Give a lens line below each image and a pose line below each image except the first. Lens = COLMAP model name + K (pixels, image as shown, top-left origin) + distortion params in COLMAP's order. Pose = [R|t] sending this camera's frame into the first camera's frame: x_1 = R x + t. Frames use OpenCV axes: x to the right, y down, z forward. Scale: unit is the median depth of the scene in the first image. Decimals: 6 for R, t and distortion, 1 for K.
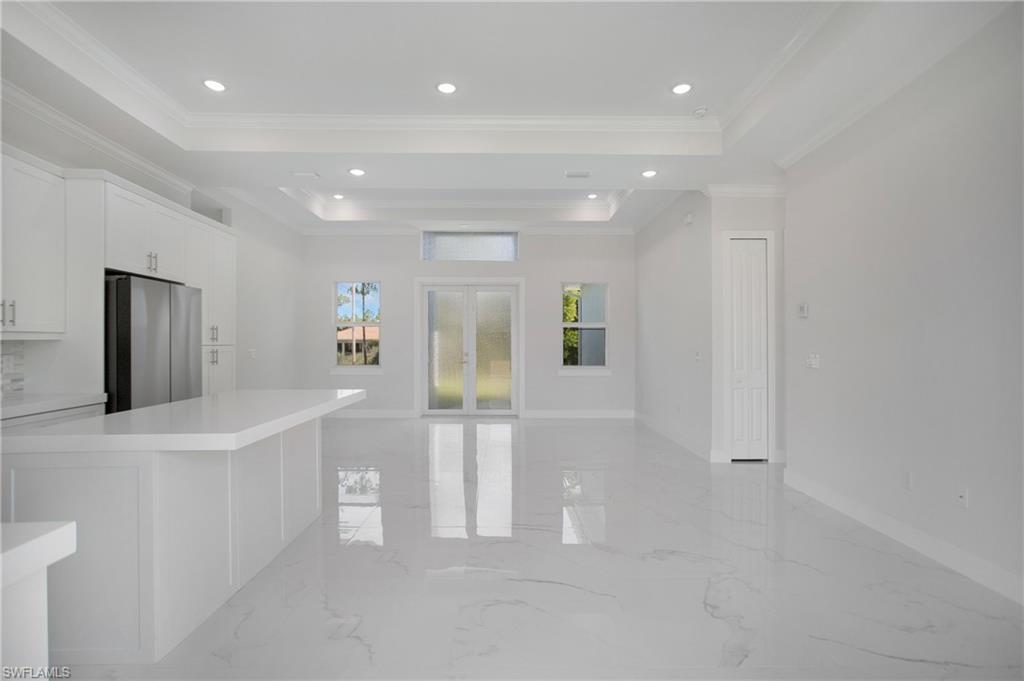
lens RADIAL K [[509.0, 0, 512.5], [0, 509.0, 348.1], [0, 0, 1]] dist [-0.003851, -0.000165]
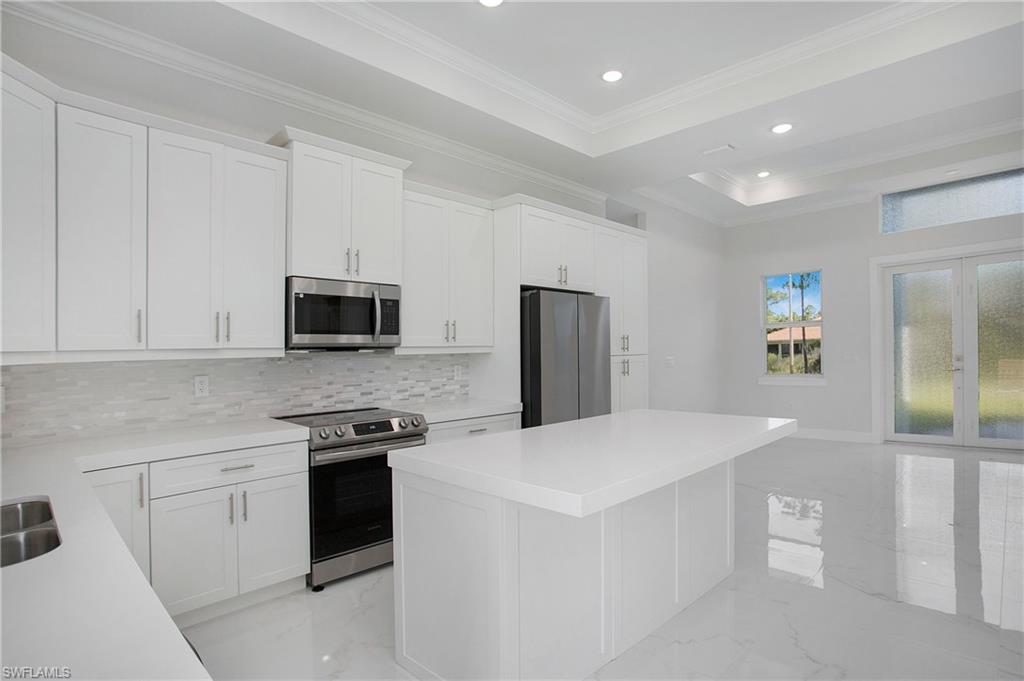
lens RADIAL K [[509.0, 0, 512.5], [0, 509.0, 348.1], [0, 0, 1]] dist [-0.003851, -0.000165]
pose [[0.691362, 0.000901, -0.722508, -0.024083], [0.000022, 0.999999, 0.001269, -0.013397], [0.722509, -0.000894, 0.691361, 0.125634]]
